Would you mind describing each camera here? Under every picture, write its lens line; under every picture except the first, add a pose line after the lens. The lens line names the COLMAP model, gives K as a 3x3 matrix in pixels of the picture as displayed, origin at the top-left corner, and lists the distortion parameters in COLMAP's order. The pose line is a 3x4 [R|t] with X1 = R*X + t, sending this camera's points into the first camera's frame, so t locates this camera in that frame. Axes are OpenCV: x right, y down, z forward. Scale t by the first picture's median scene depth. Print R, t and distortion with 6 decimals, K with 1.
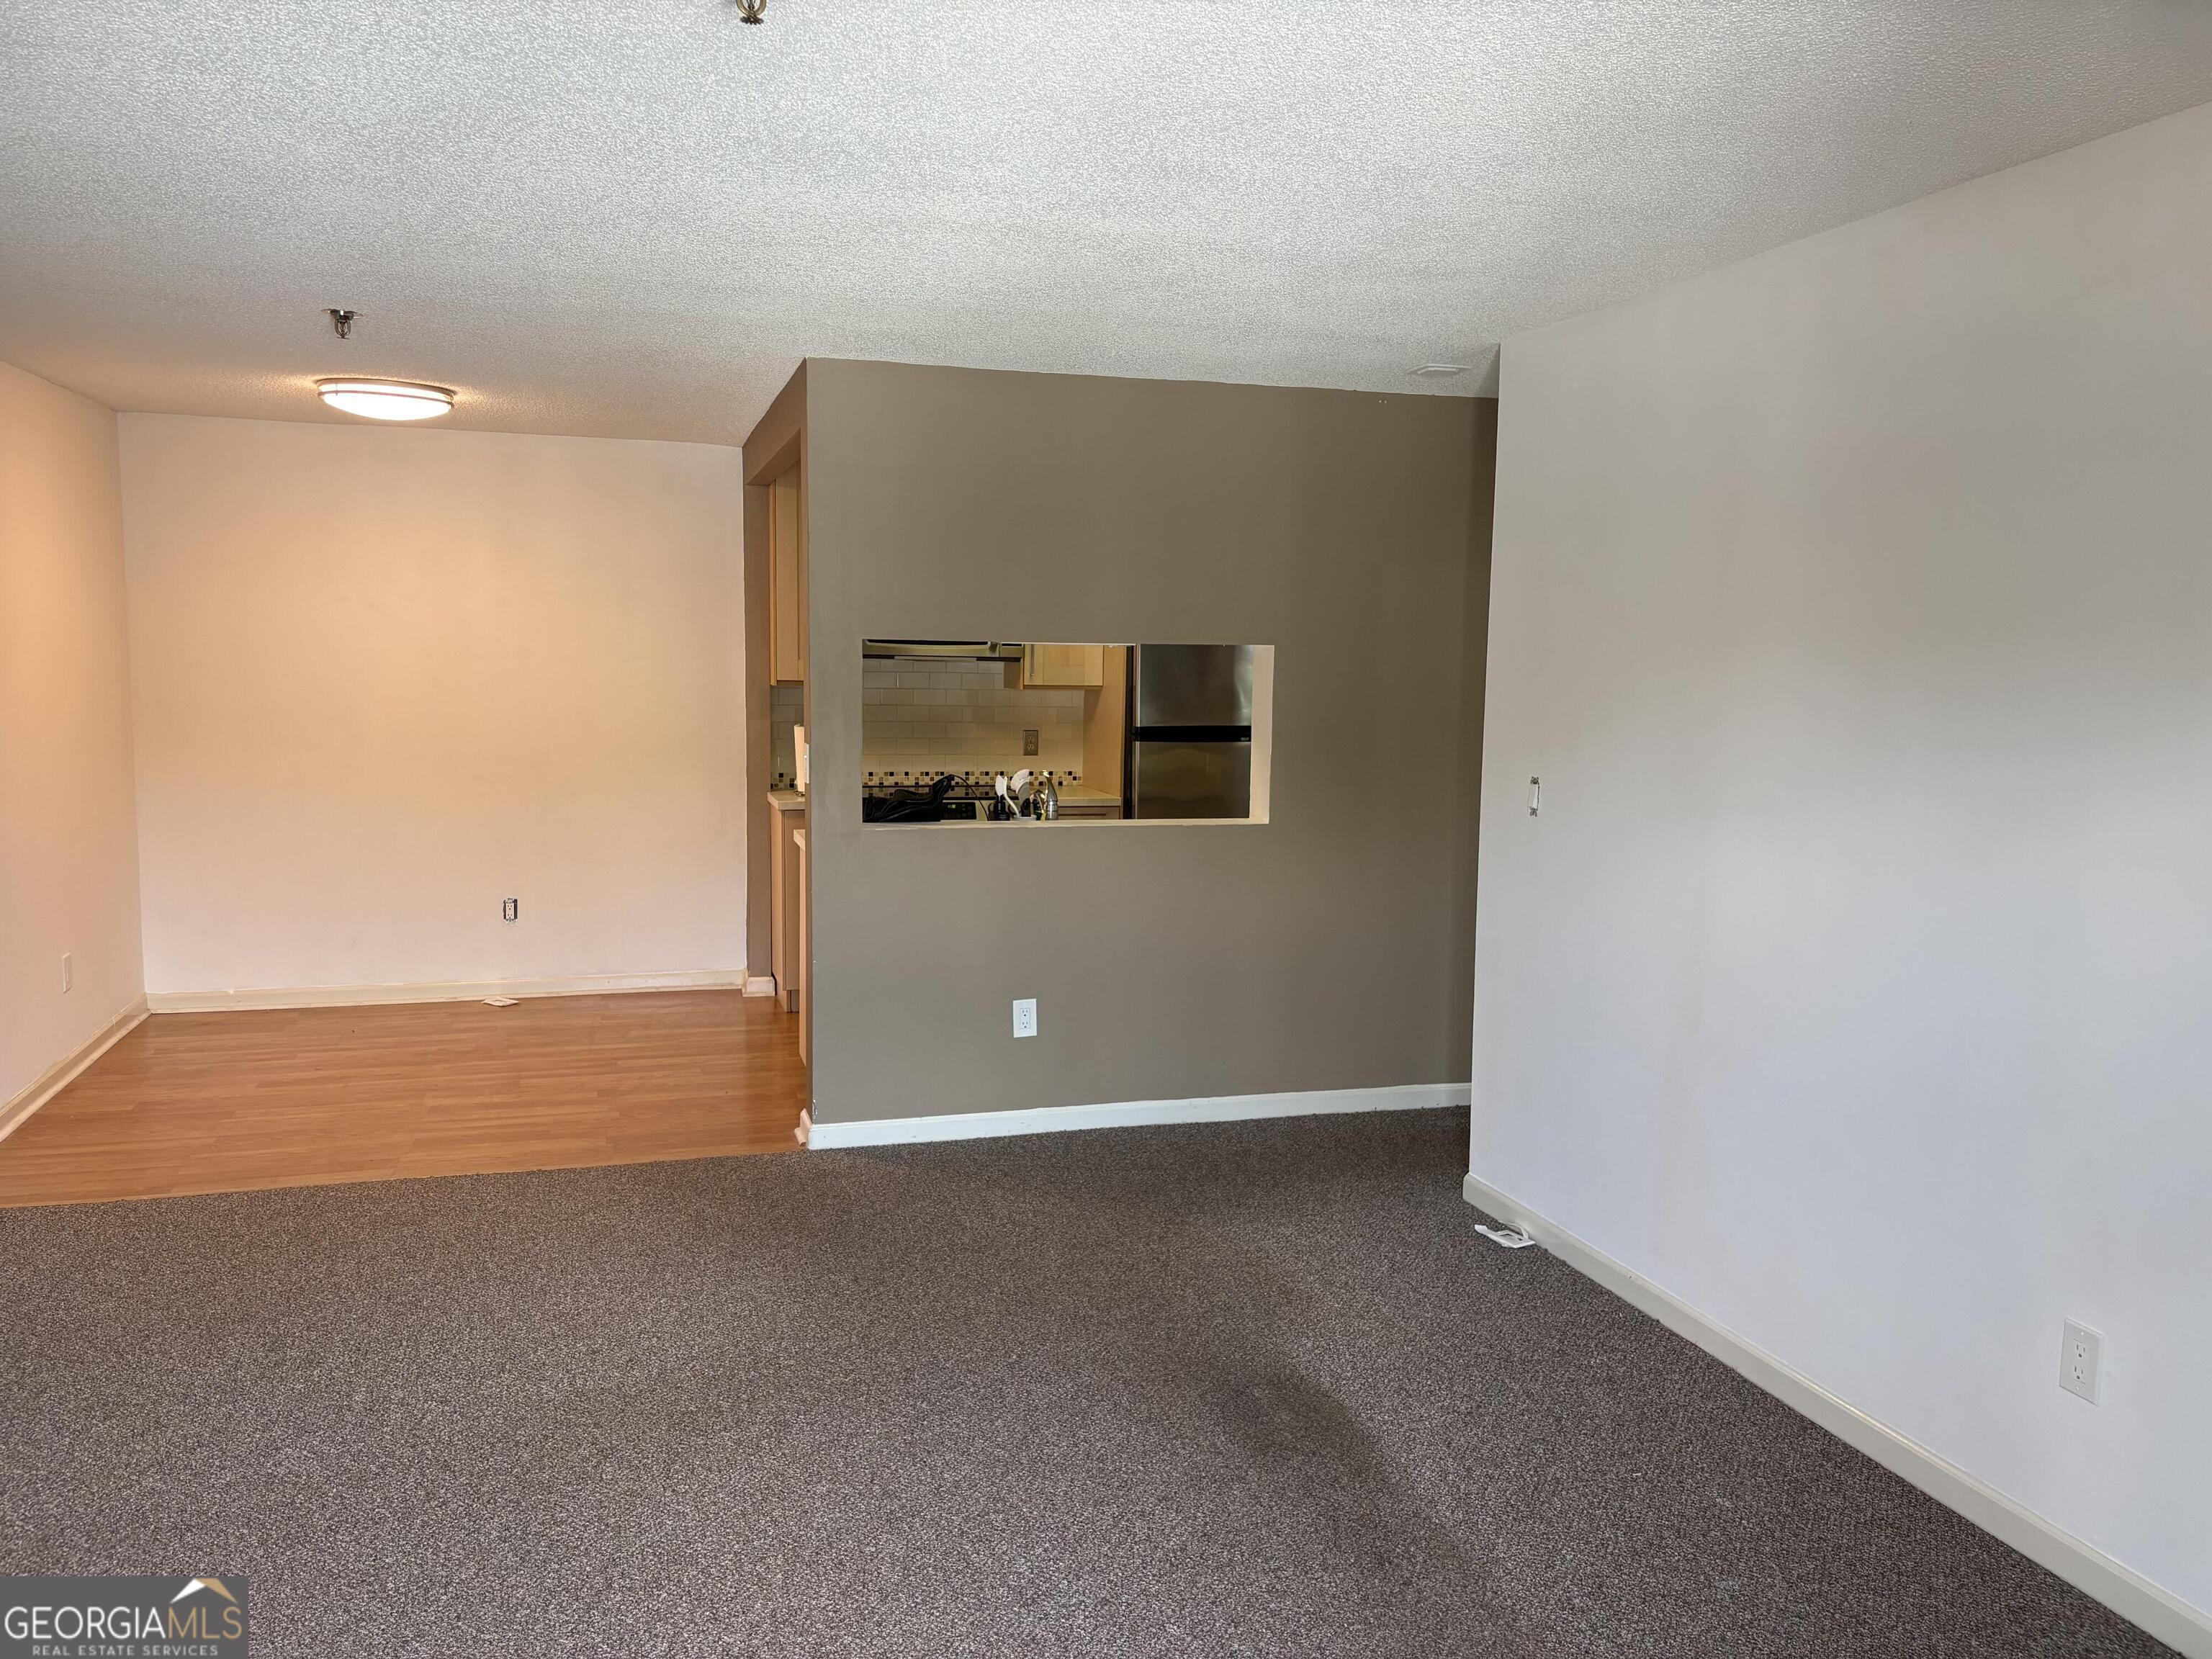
lens RADIAL K [[1695.3, 0, 1100.5], [0, 1695.3, 823.1], [0, 0, 1]] dist [0.091997, -0.120881]
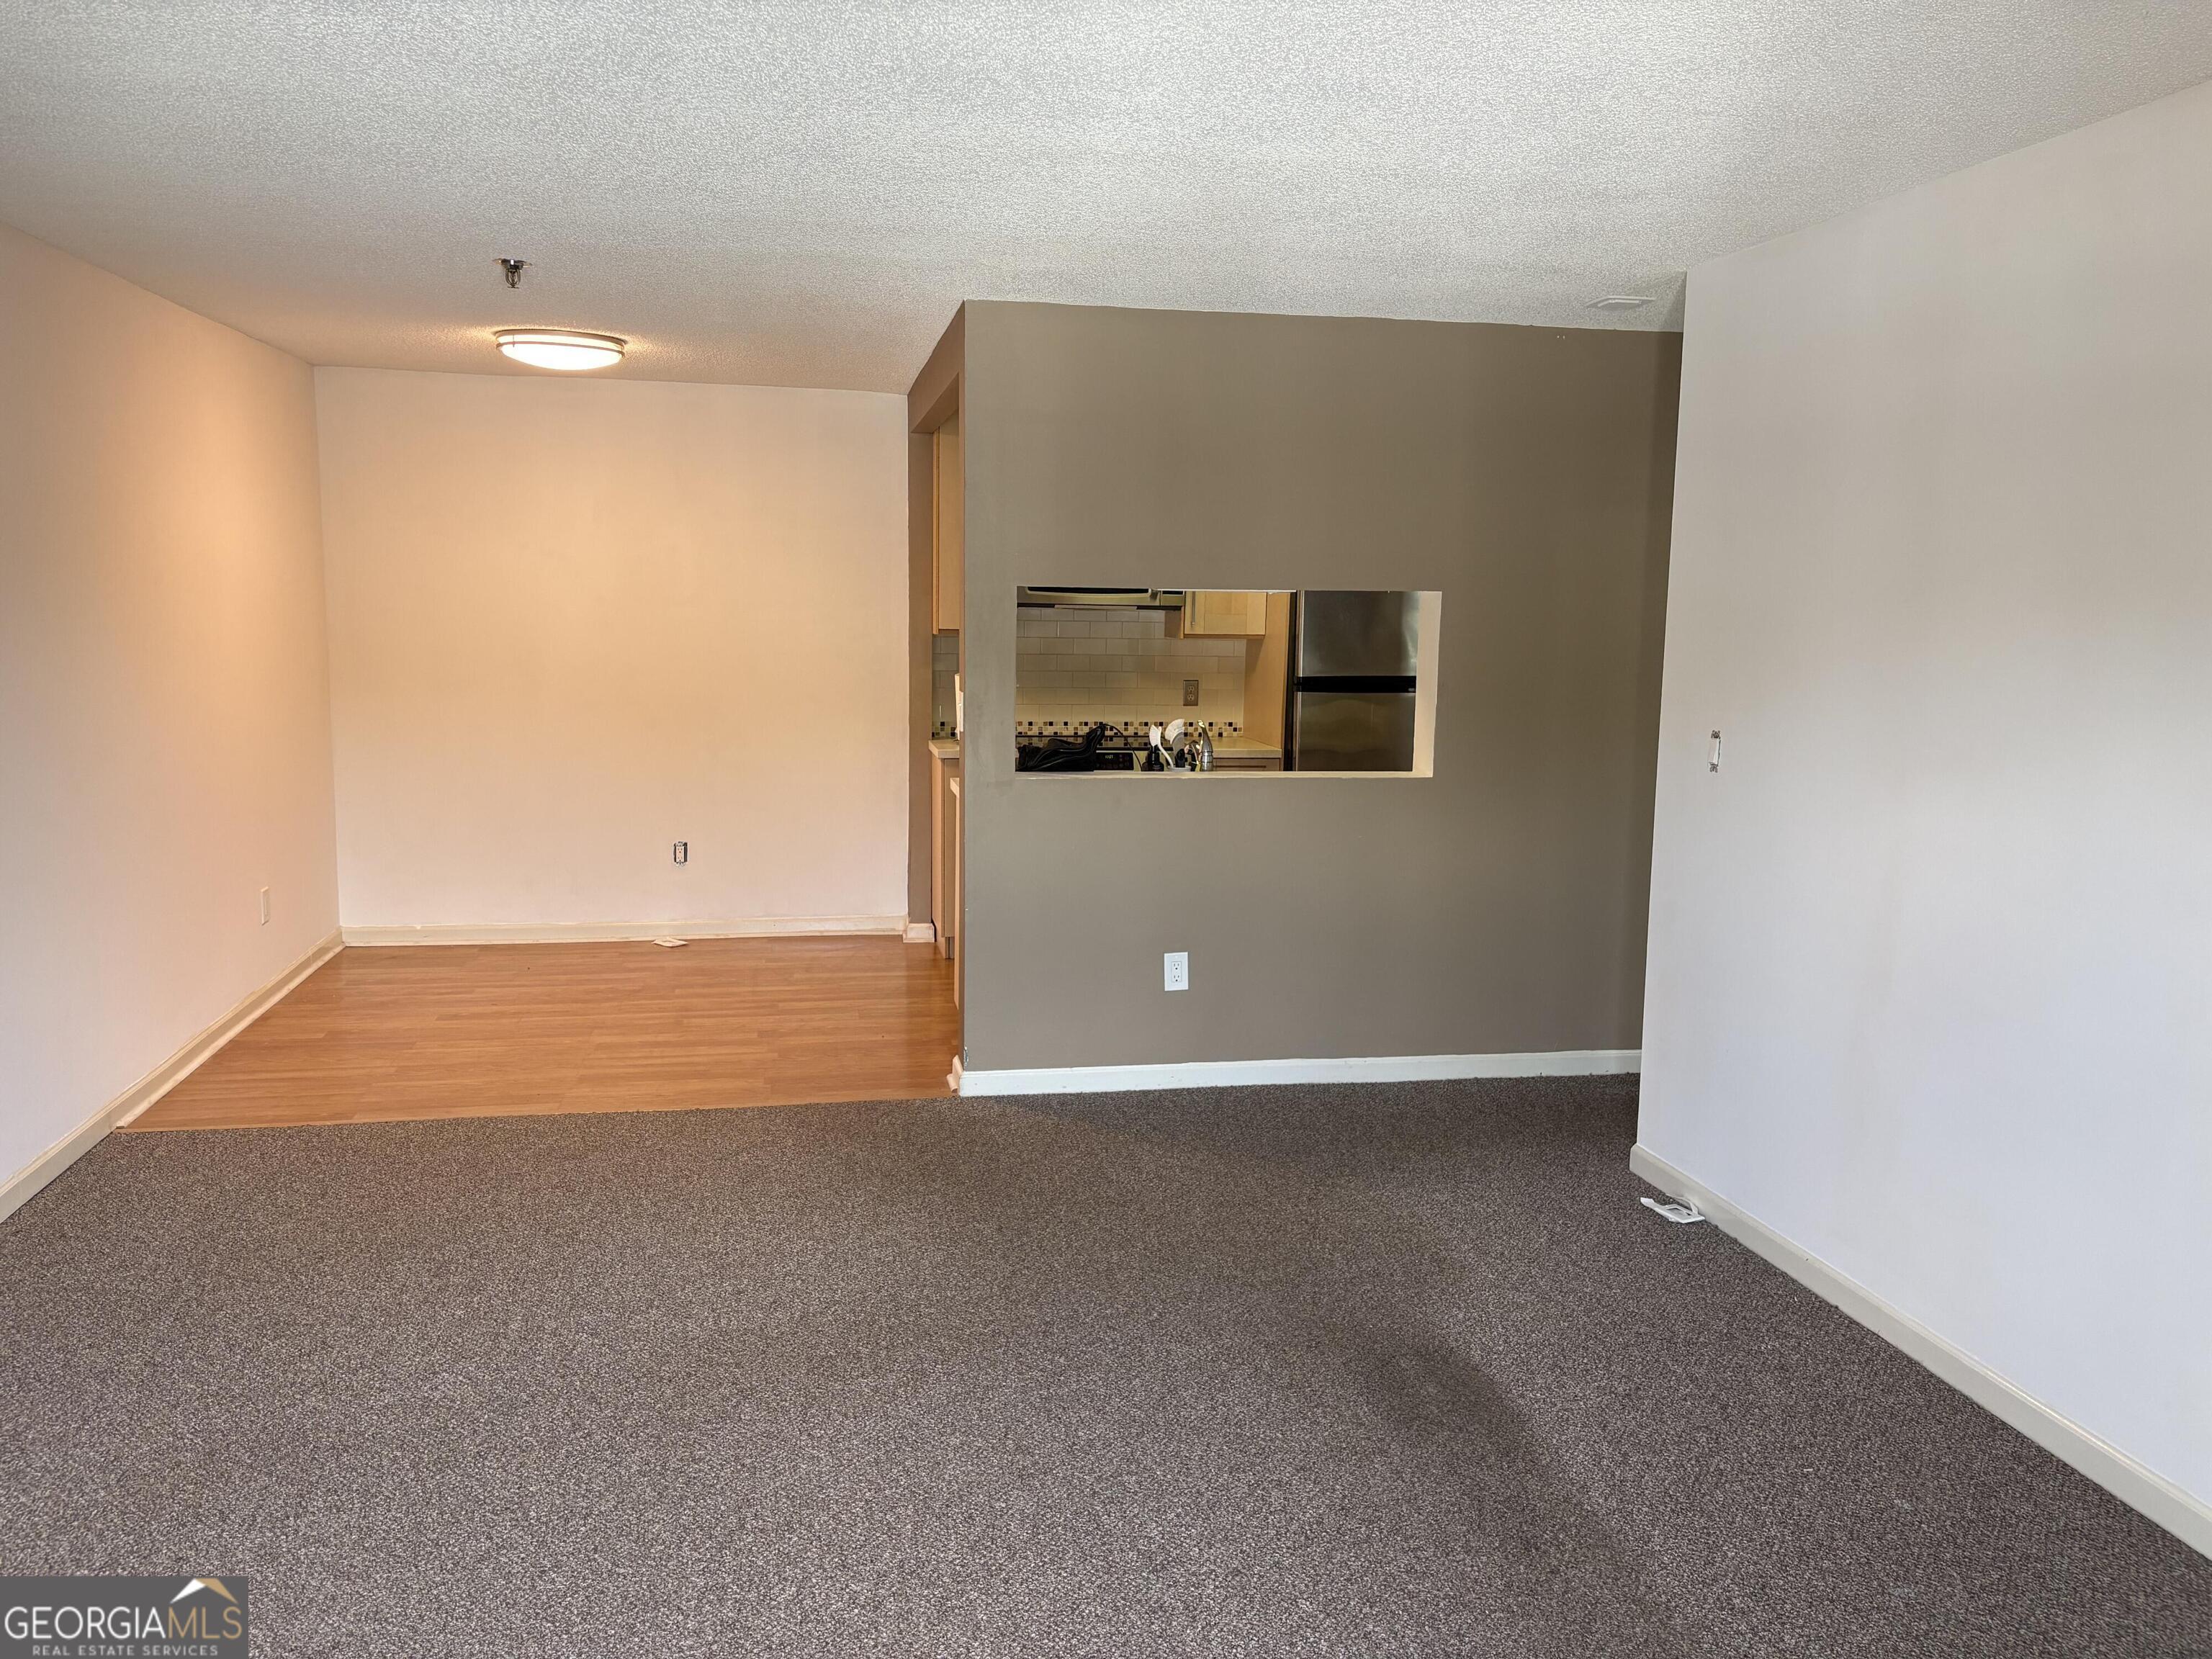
lens RADIAL K [[1692.0, 0, 1107.6], [0, 1692.0, 809.8], [0, 0, 1]] dist [0.077663, -0.110170]
pose [[0.995244, 0.013998, -0.096406, 0.009486], [-0.012047, 0.999711, 0.020786, 0.001049], [0.096669, -0.019525, 0.995125, 0.020151]]
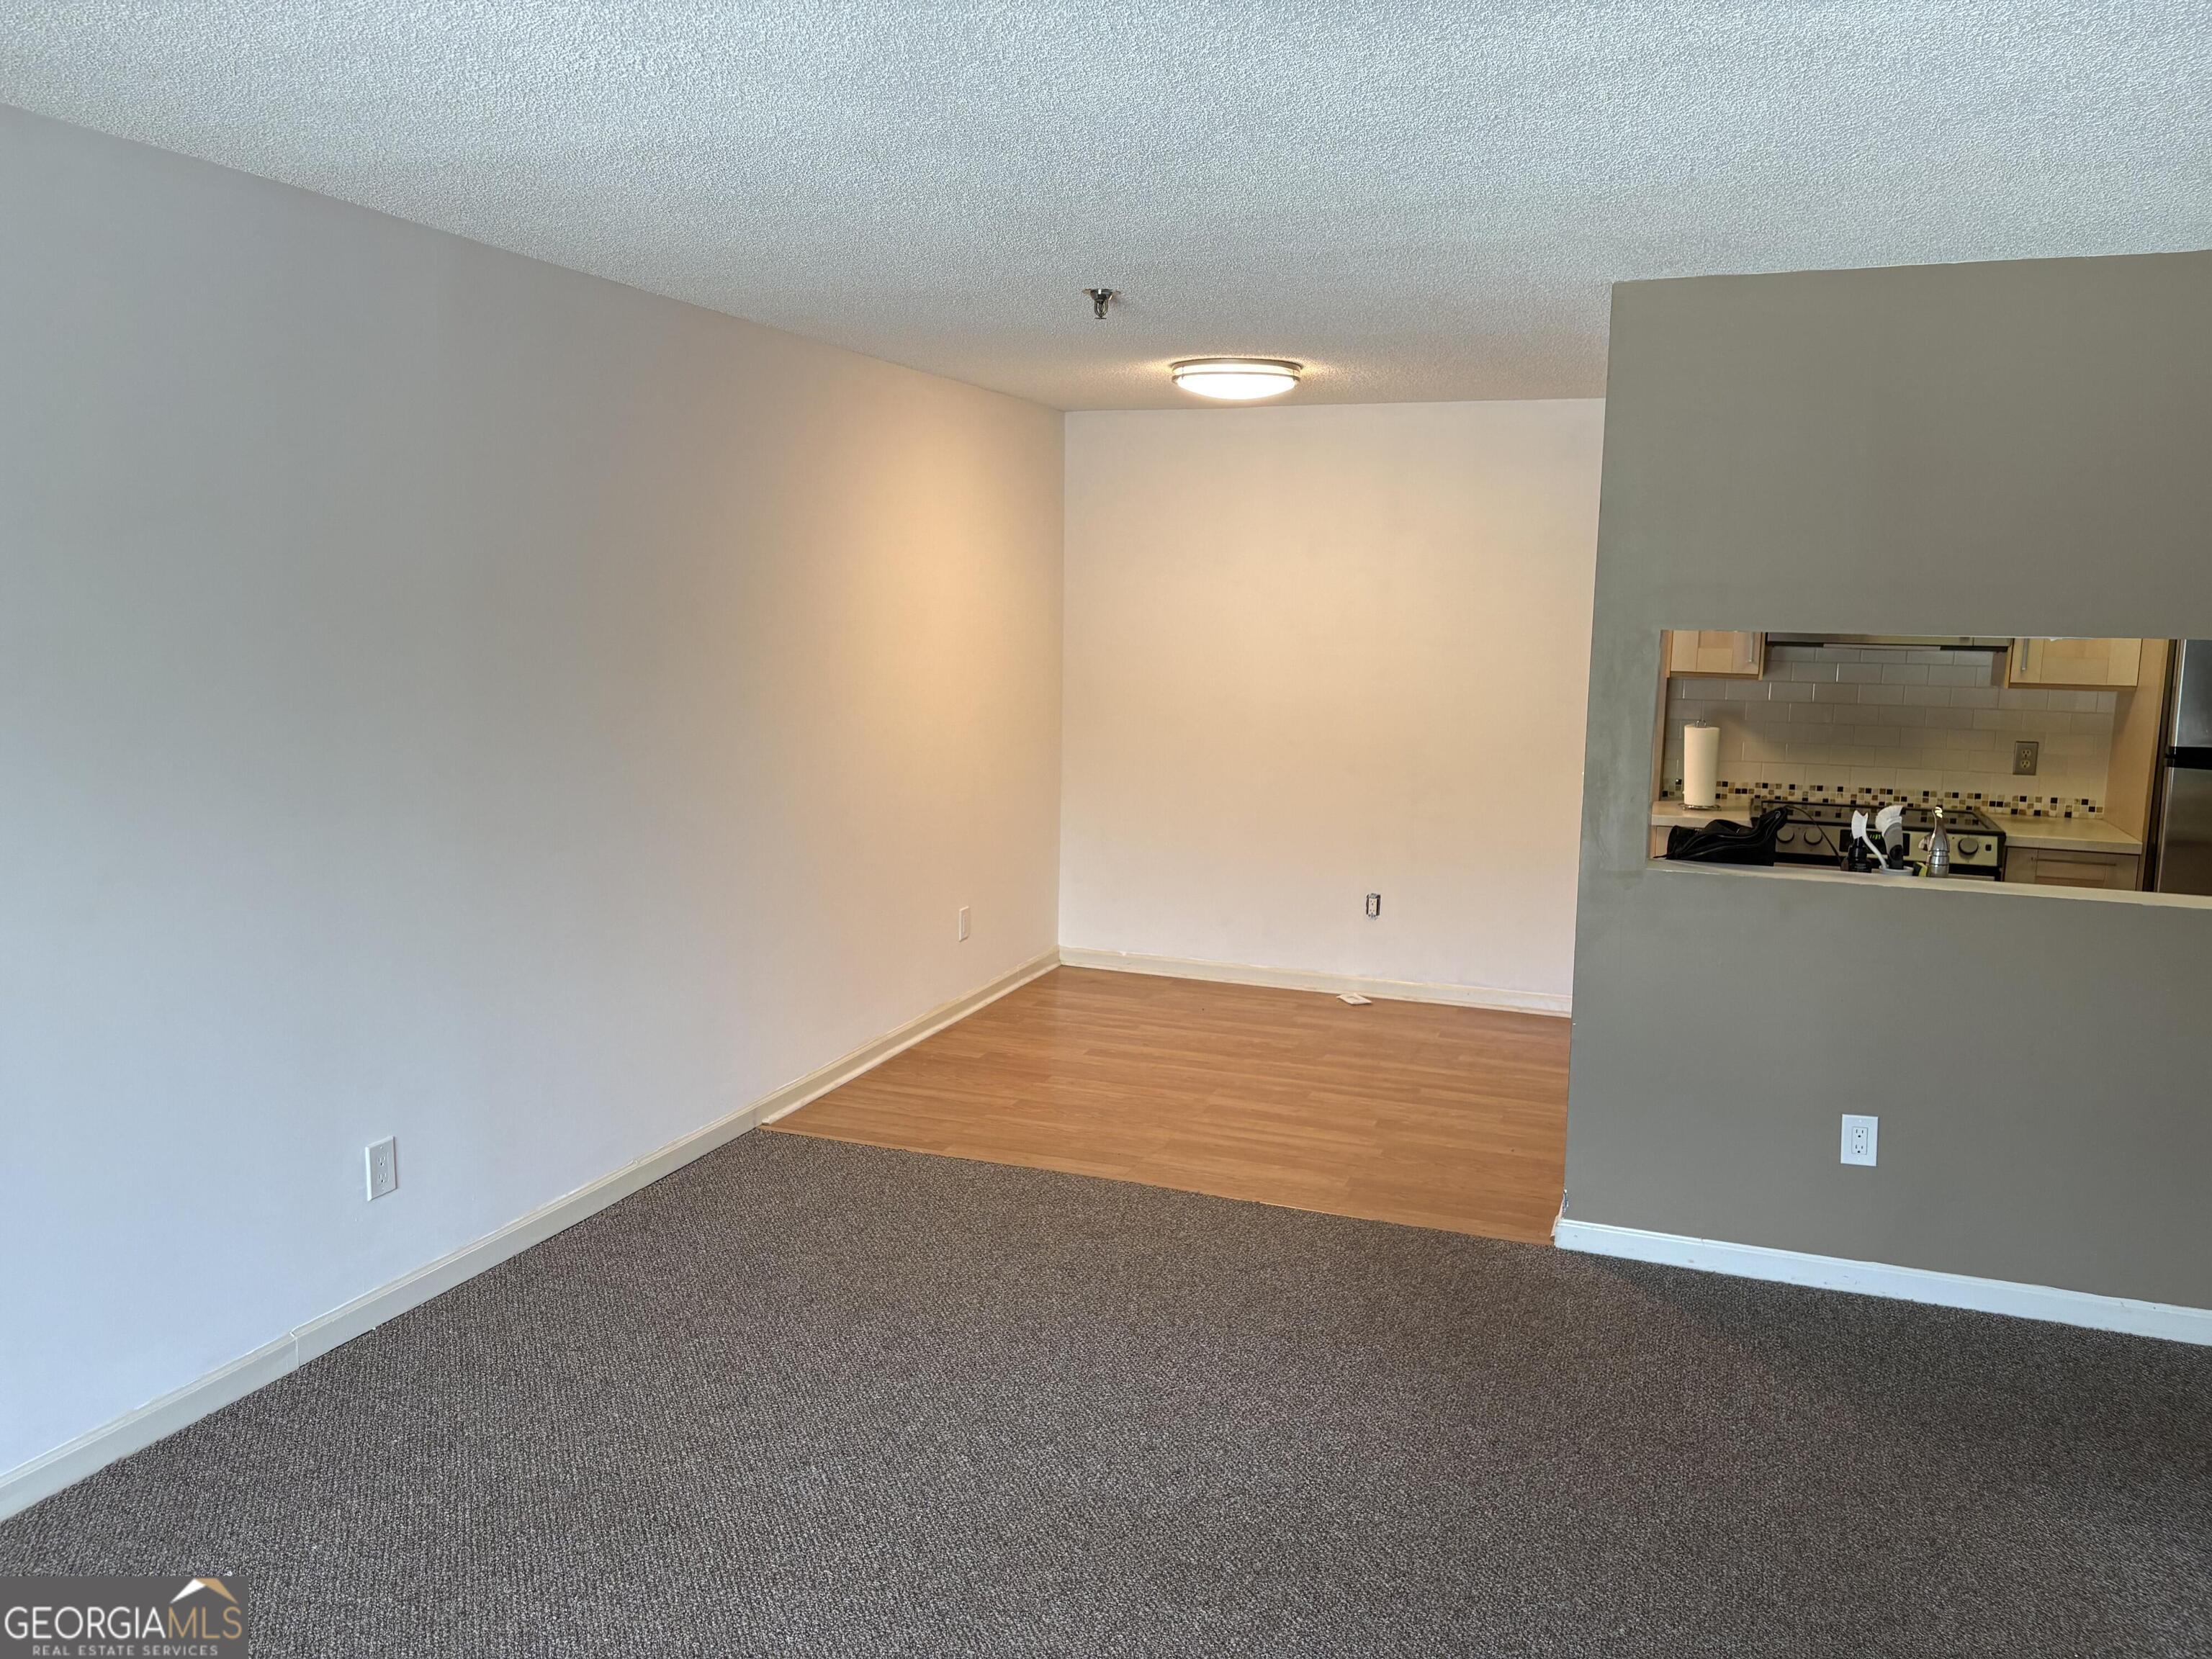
lens RADIAL K [[1695.3, 0, 1100.5], [0, 1695.3, 823.1], [0, 0, 1]] dist [0.091997, -0.120881]
pose [[0.796434, 0.080406, -0.599356, 0.137952], [-0.067953, 0.996743, 0.043419, -0.035540], [0.600895, 0.006148, 0.799304, 0.205092]]
